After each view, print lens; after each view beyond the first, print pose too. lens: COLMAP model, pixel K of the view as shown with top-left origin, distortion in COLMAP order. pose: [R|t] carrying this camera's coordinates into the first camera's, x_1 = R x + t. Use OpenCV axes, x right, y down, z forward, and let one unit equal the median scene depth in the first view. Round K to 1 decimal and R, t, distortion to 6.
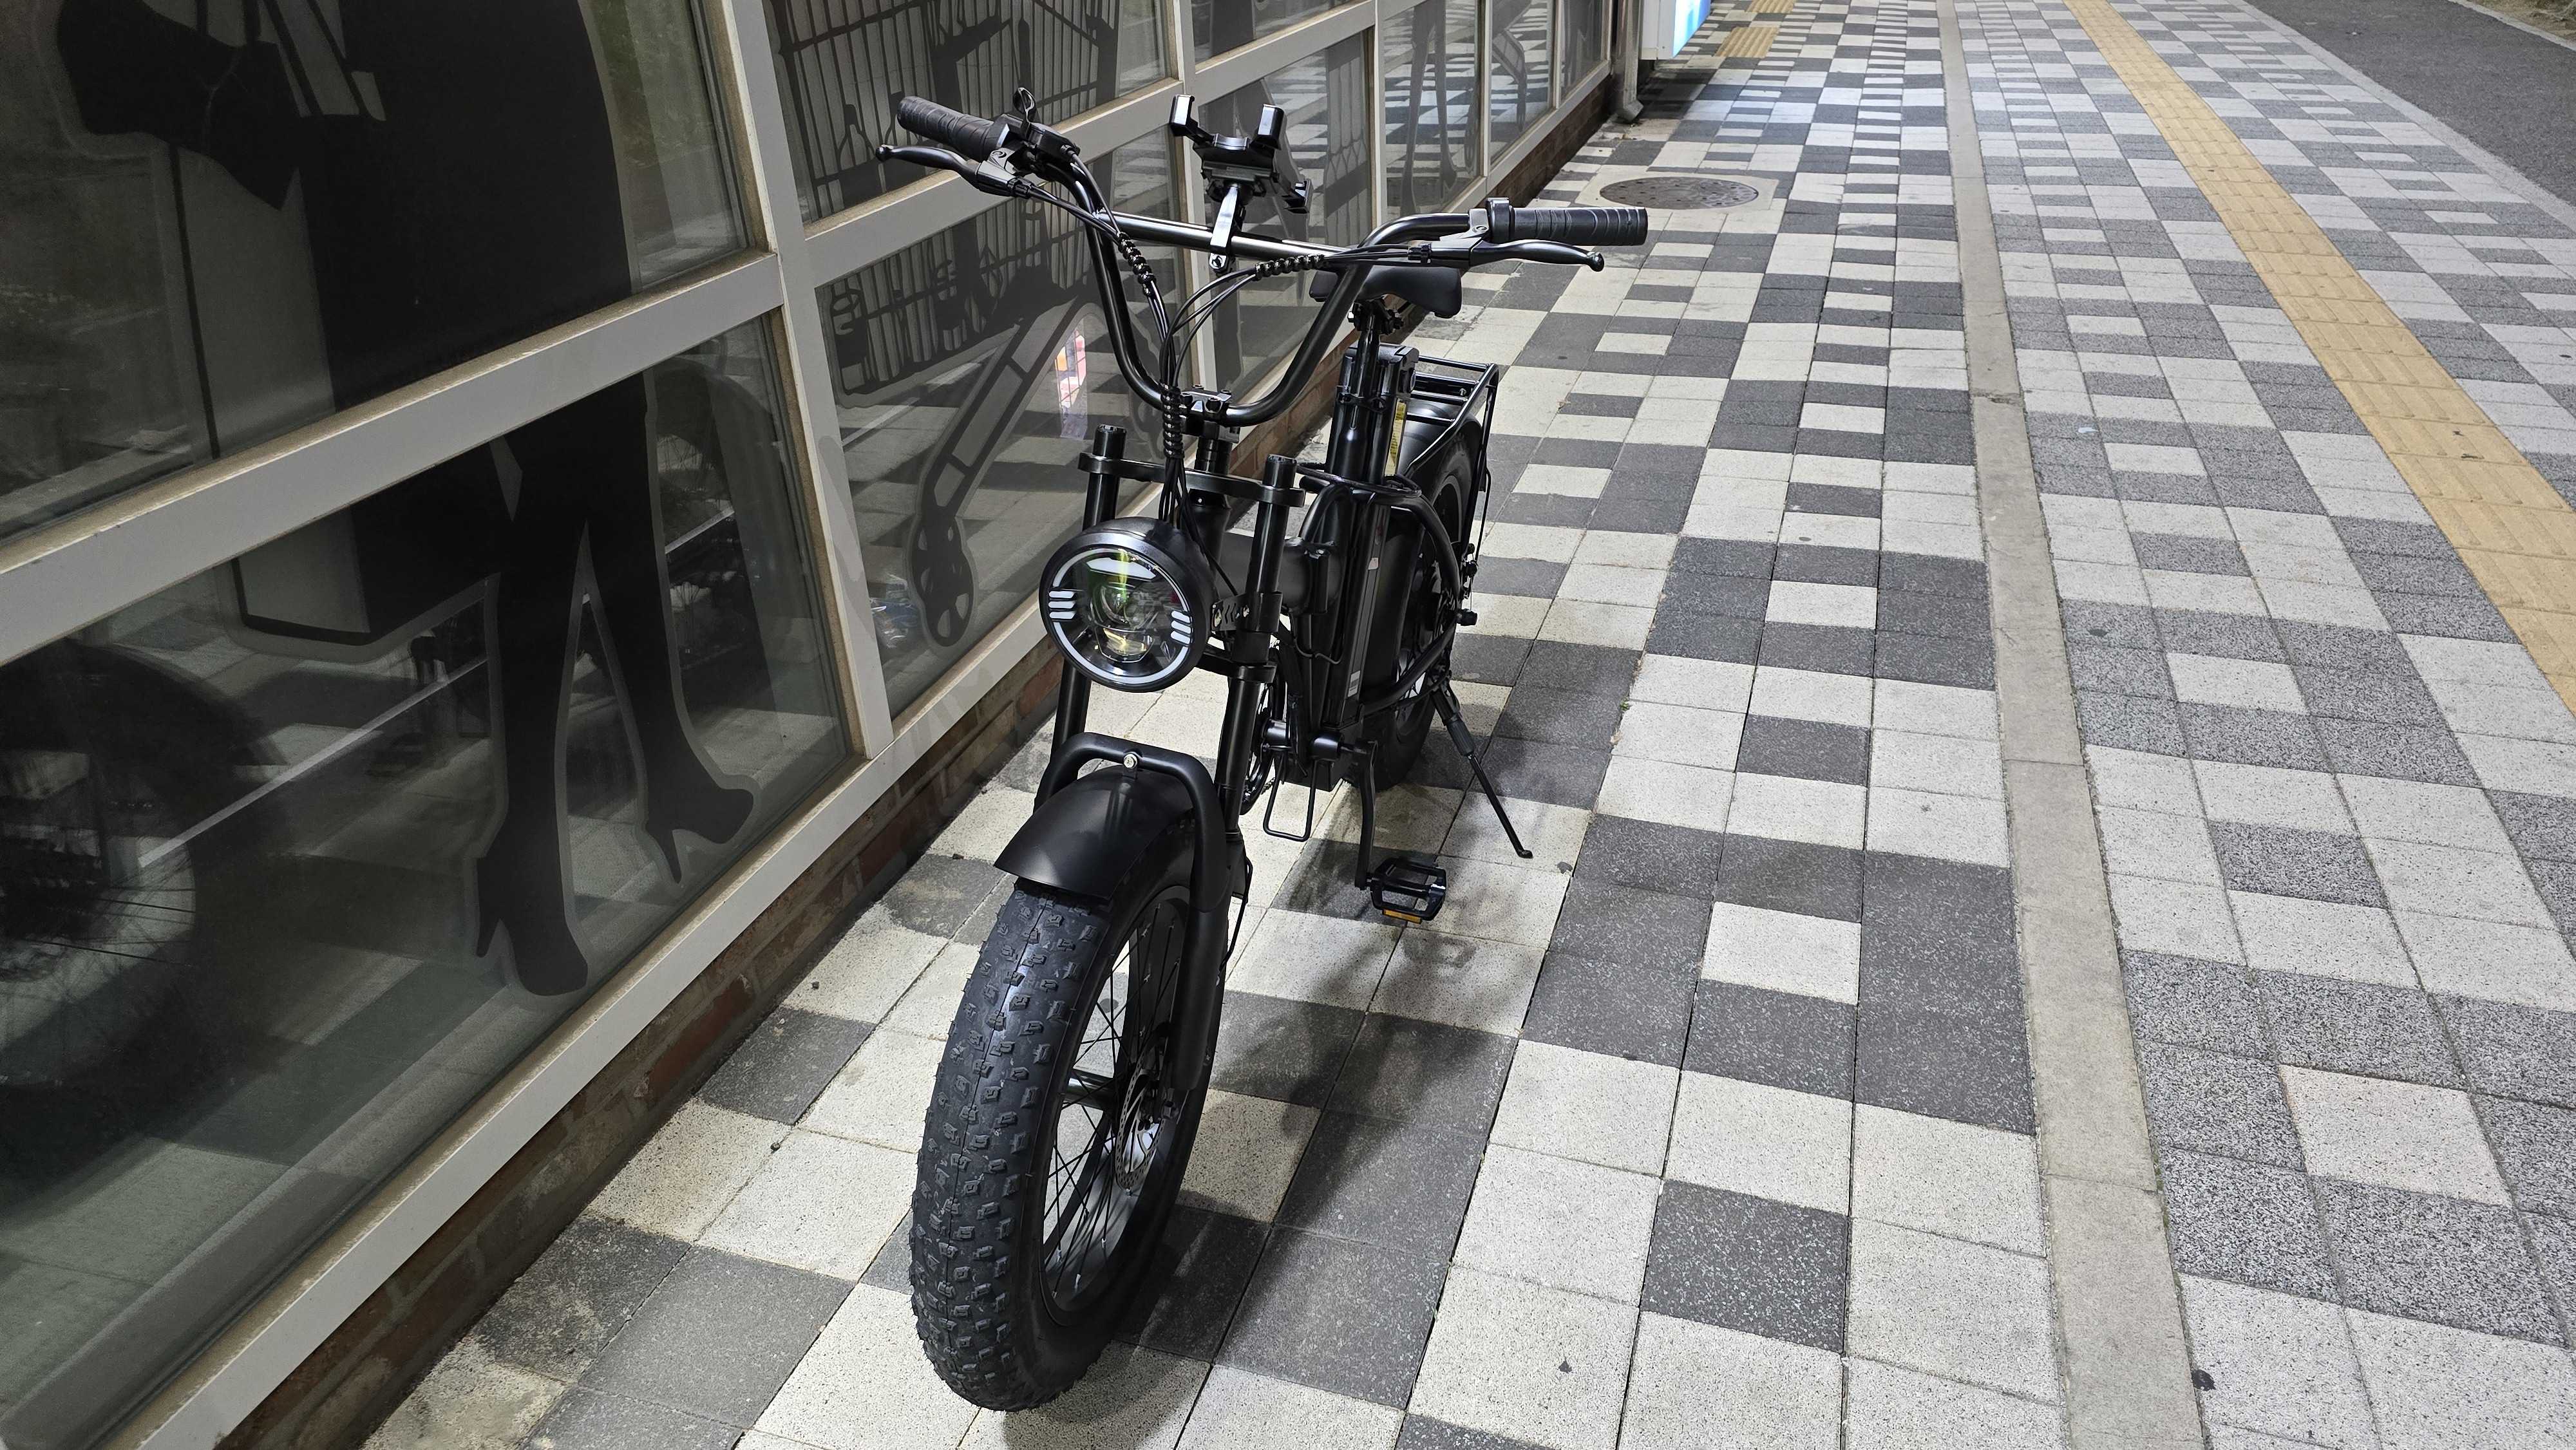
lens RADIAL K [[1704.1, 0, 1288.0], [0, 1704.1, 725.0], [0, 0, 1]] dist [0.081058, -0.117937]
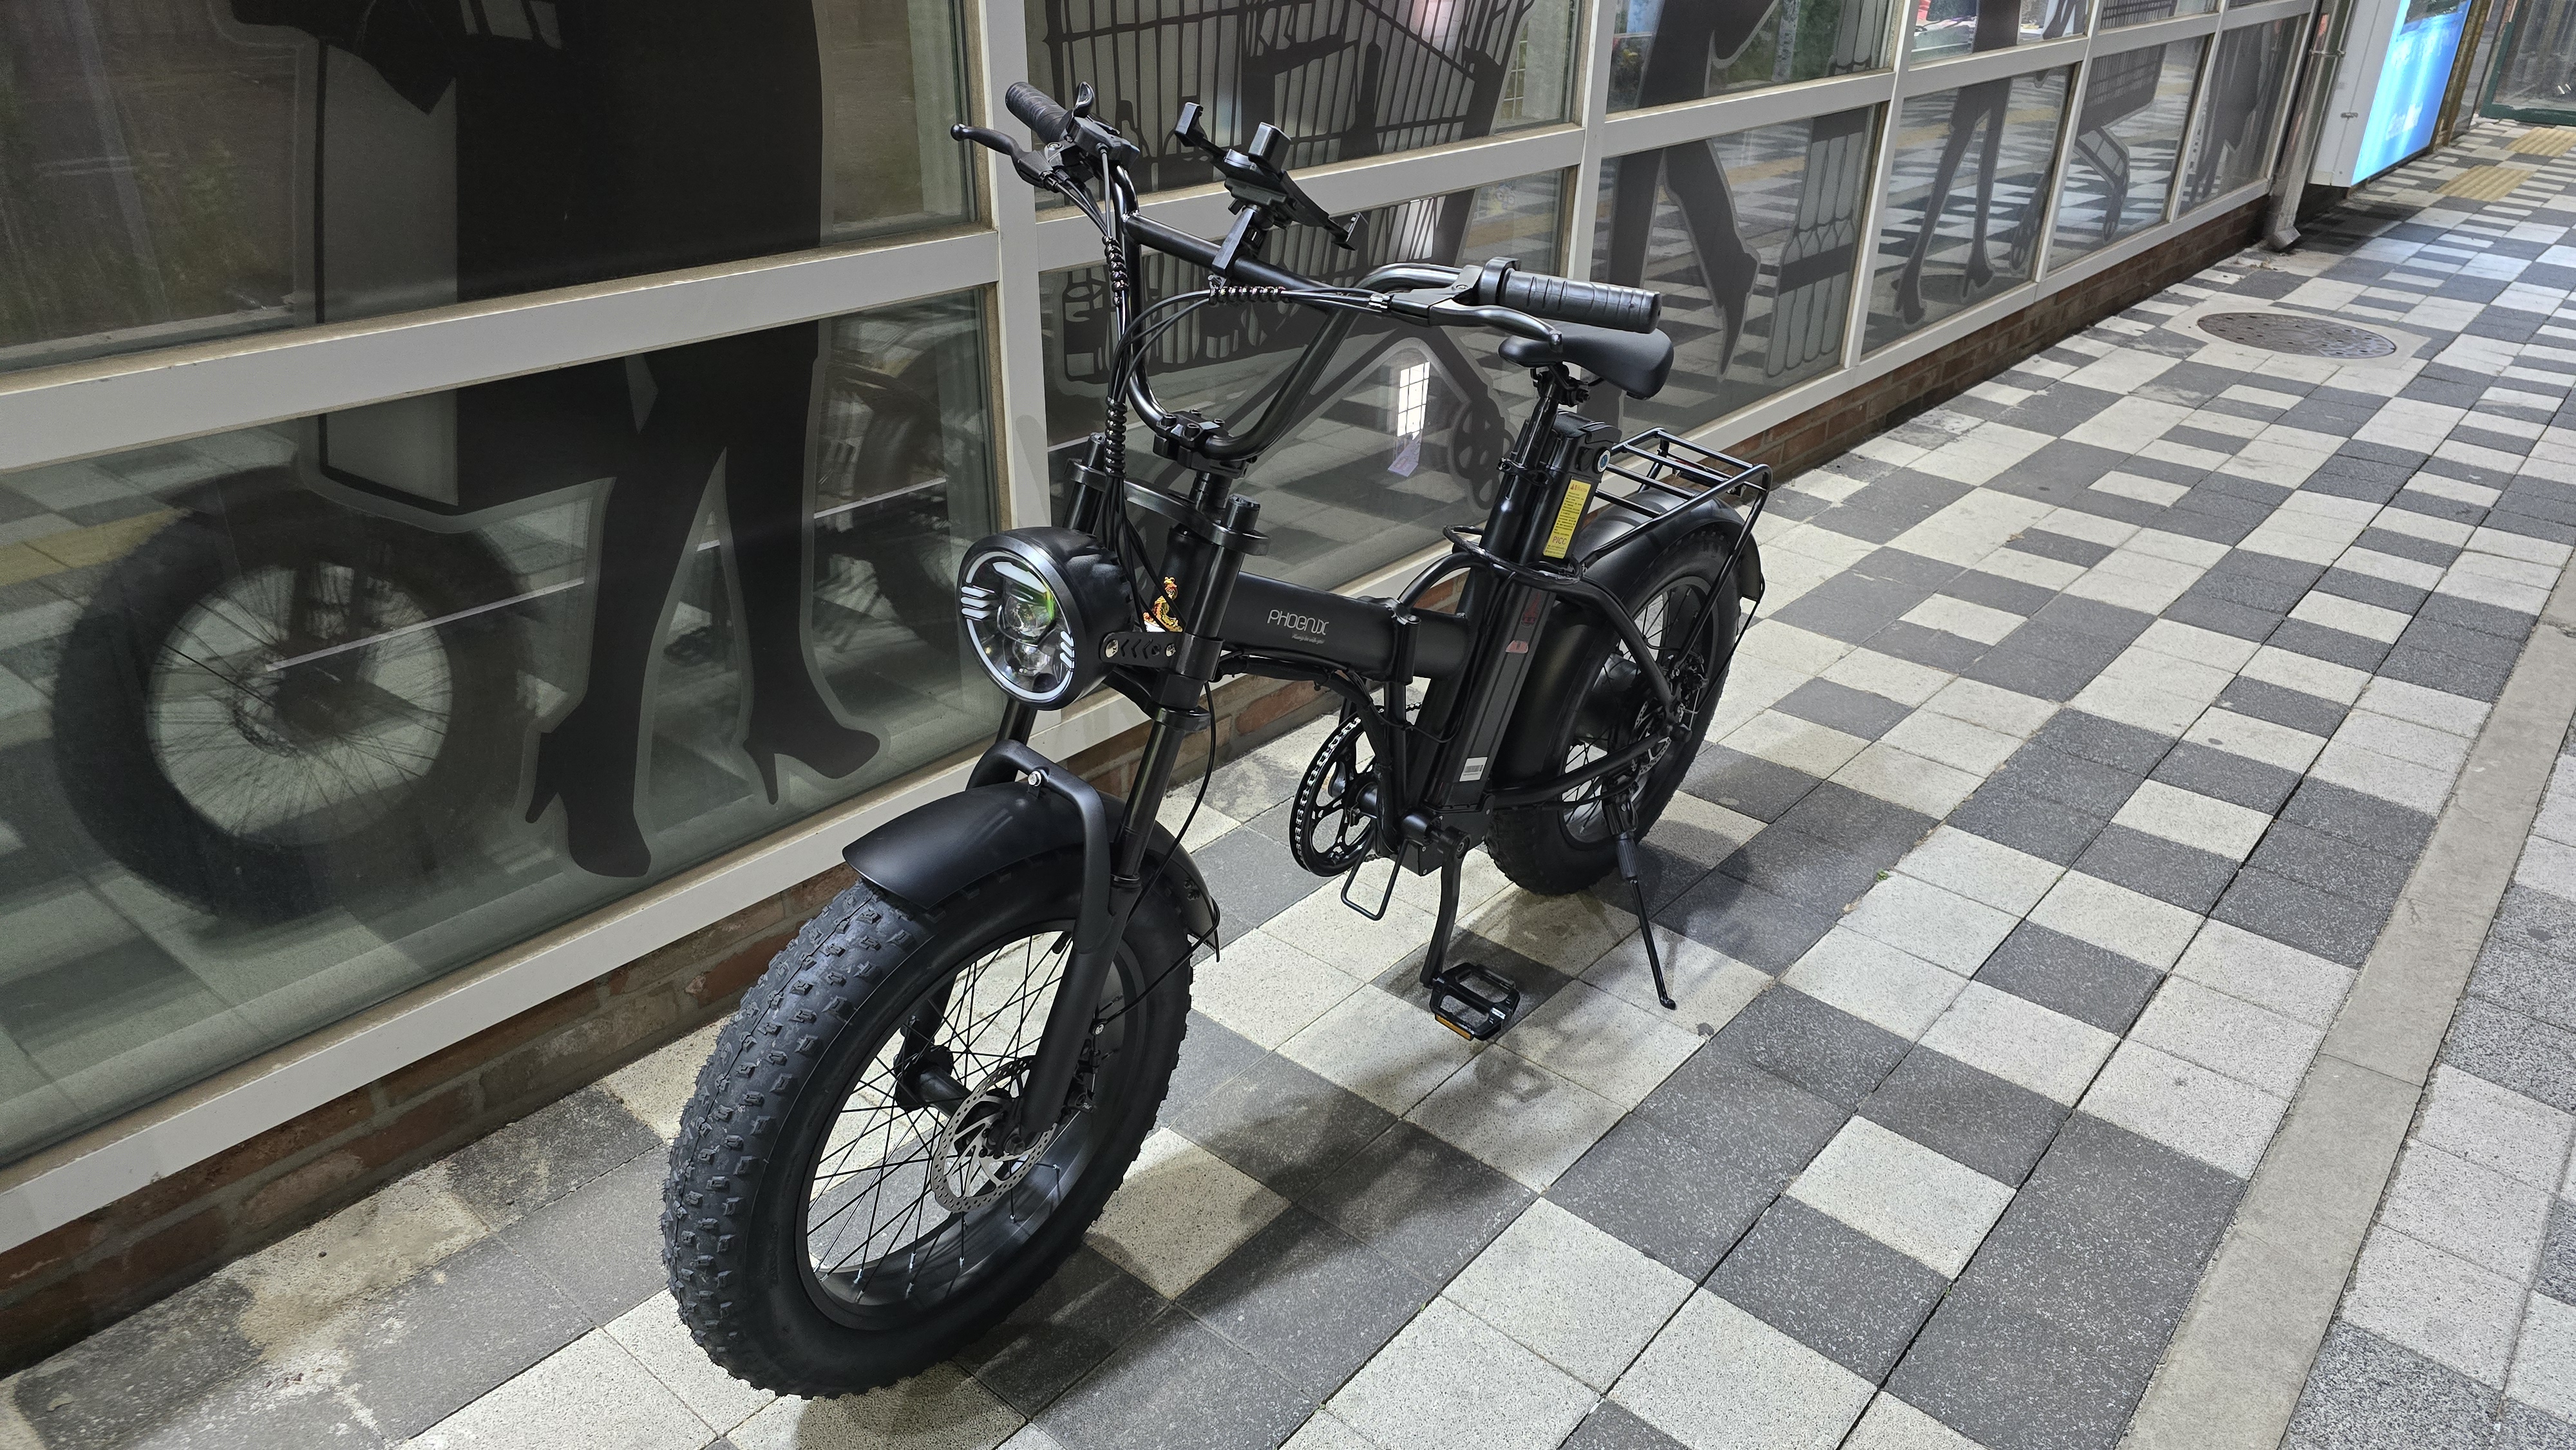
lens RADIAL K [[1710.6, 0, 1305.3], [0, 1710.6, 730.4], [0, 0, 1]] dist [0.048639, -0.045852]
pose [[0.926604, 0.221094, -0.304174, 0.199568], [-0.228088, 0.973556, 0.012822, -0.031160], [0.298965, 0.057497, 0.952530, 0.075613]]
